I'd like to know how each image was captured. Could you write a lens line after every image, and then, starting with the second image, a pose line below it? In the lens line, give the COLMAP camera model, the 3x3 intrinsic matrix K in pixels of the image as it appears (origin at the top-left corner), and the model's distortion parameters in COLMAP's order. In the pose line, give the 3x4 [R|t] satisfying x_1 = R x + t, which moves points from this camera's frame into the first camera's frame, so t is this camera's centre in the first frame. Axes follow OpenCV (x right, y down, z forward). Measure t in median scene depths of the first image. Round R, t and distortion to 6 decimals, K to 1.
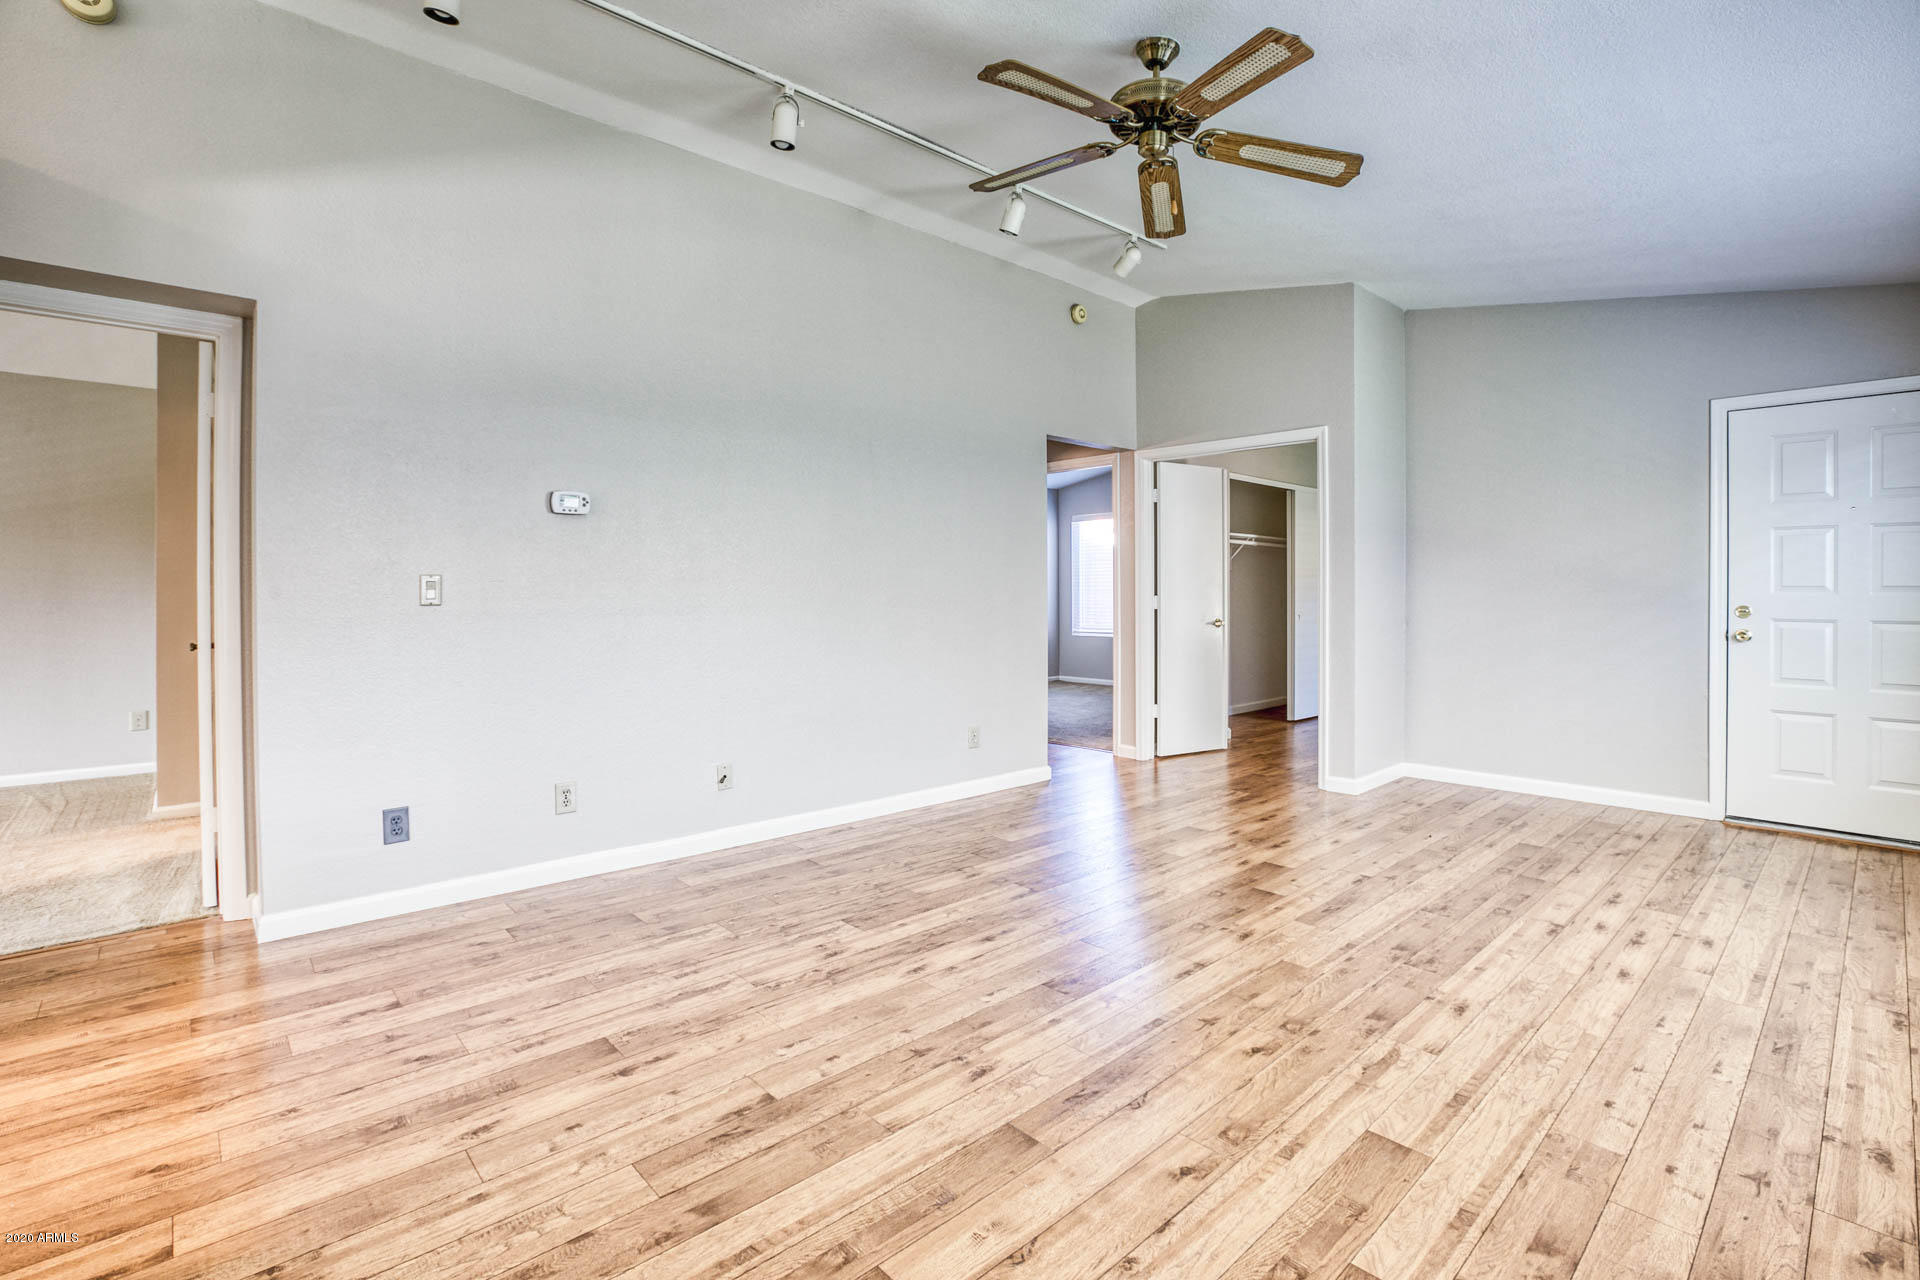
lens RADIAL K [[874.8, 0, 965.6], [0, 874.8, 602.1], [0, 0, 1]] dist [-0.047863, 0.003965]
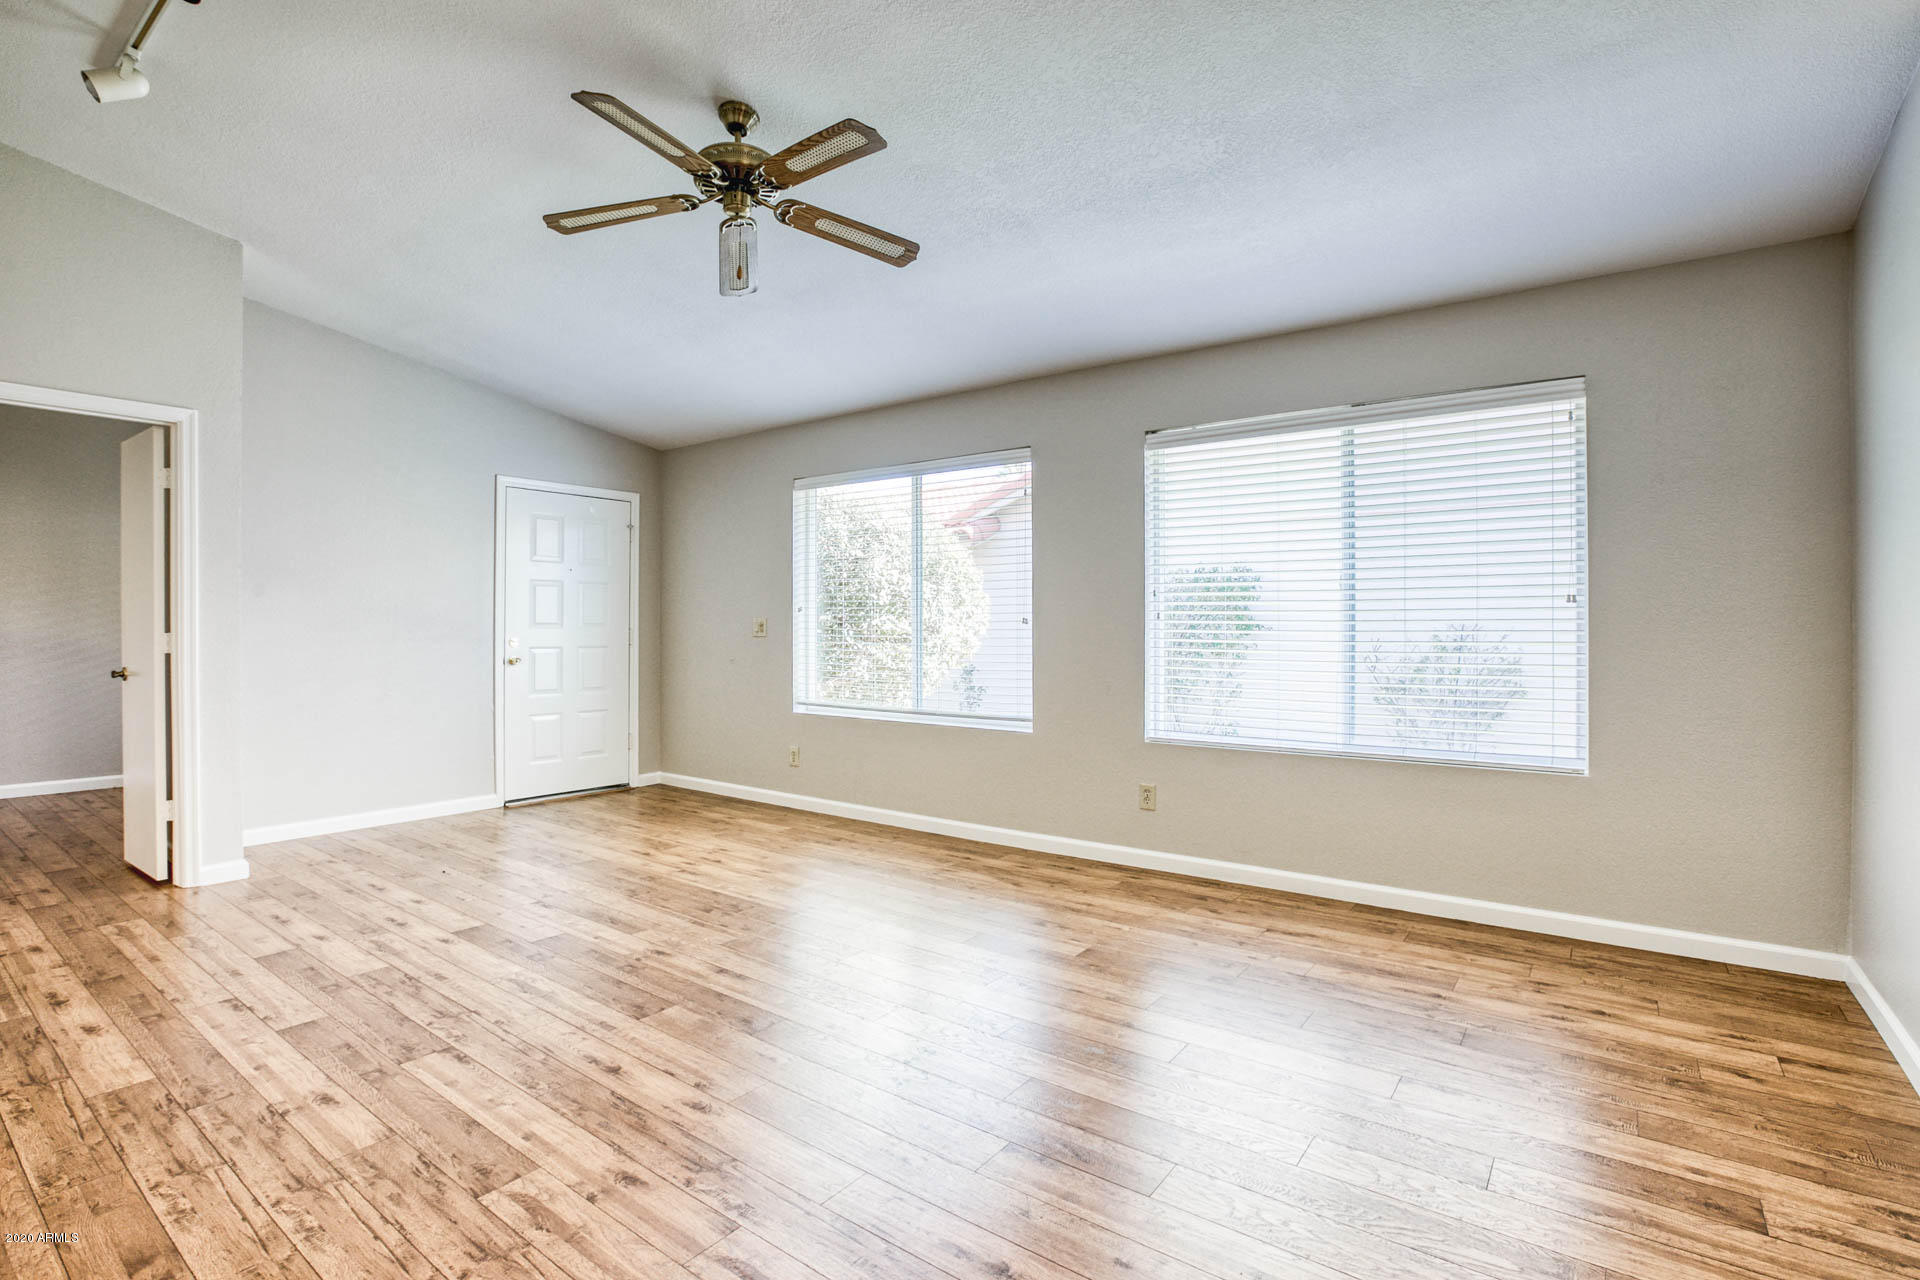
lens RADIAL K [[908.6, 0, 960.0], [0, 908.6, 640.0], [0, 0, 1]] dist [-0.054741, 0.022483]
pose [[-0.183334, -0.013646, 0.982956, -0.863343], [0.007549, 0.999855, 0.015288, -0.011323], [-0.983022, 0.010223, -0.183205, 0.880791]]
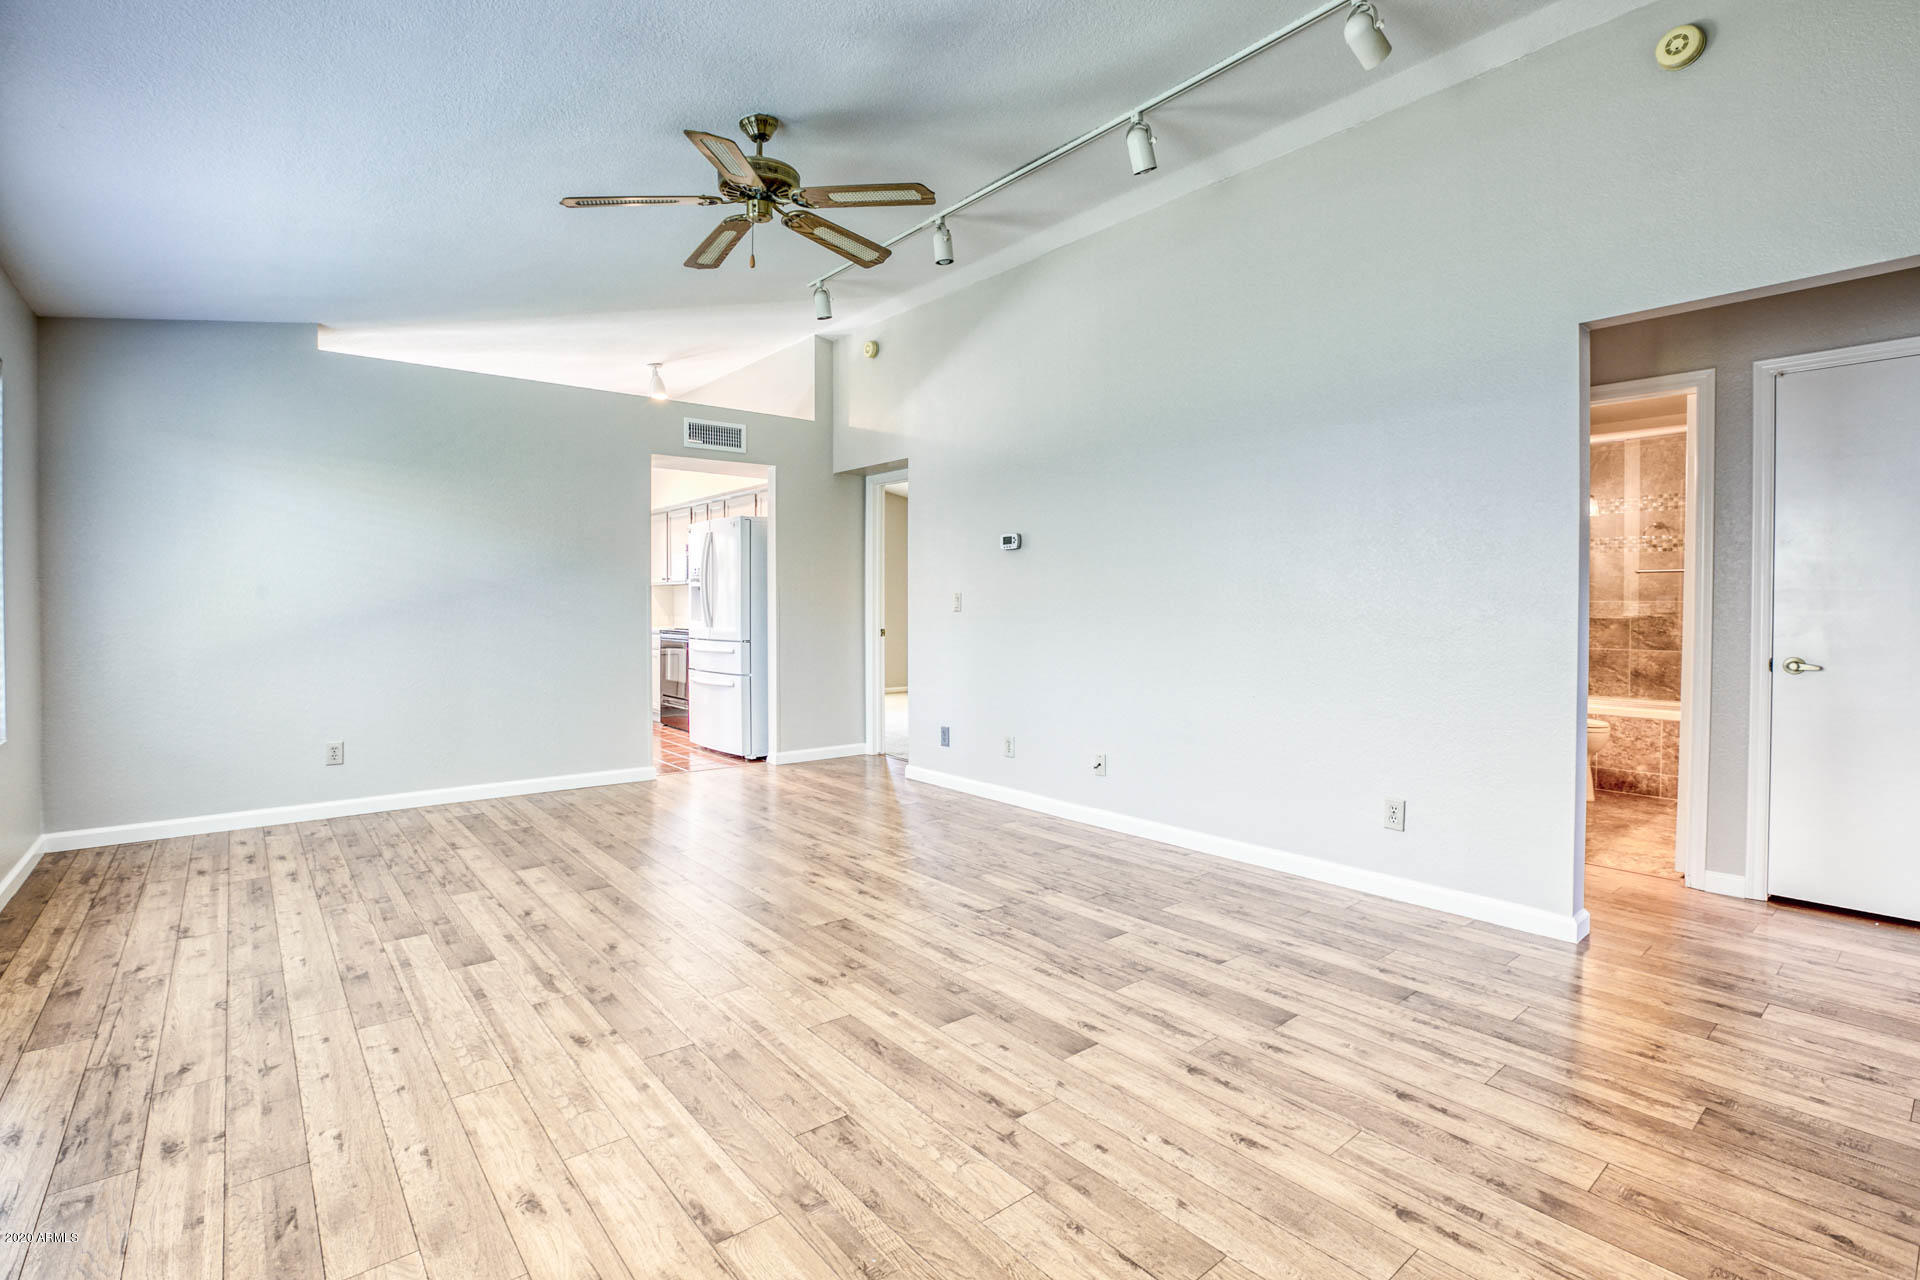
lens RADIAL K [[896.2, 0, 956.7], [0, 896.2, 618.9], [0, 0, 1]] dist [-0.044337, 0.000719]
pose [[-0.052354, 0.018648, -0.998454, 1.310847], [-0.011930, 0.999743, 0.019298, -0.016460], [0.998557, 0.012922, -0.052118, 1.252798]]
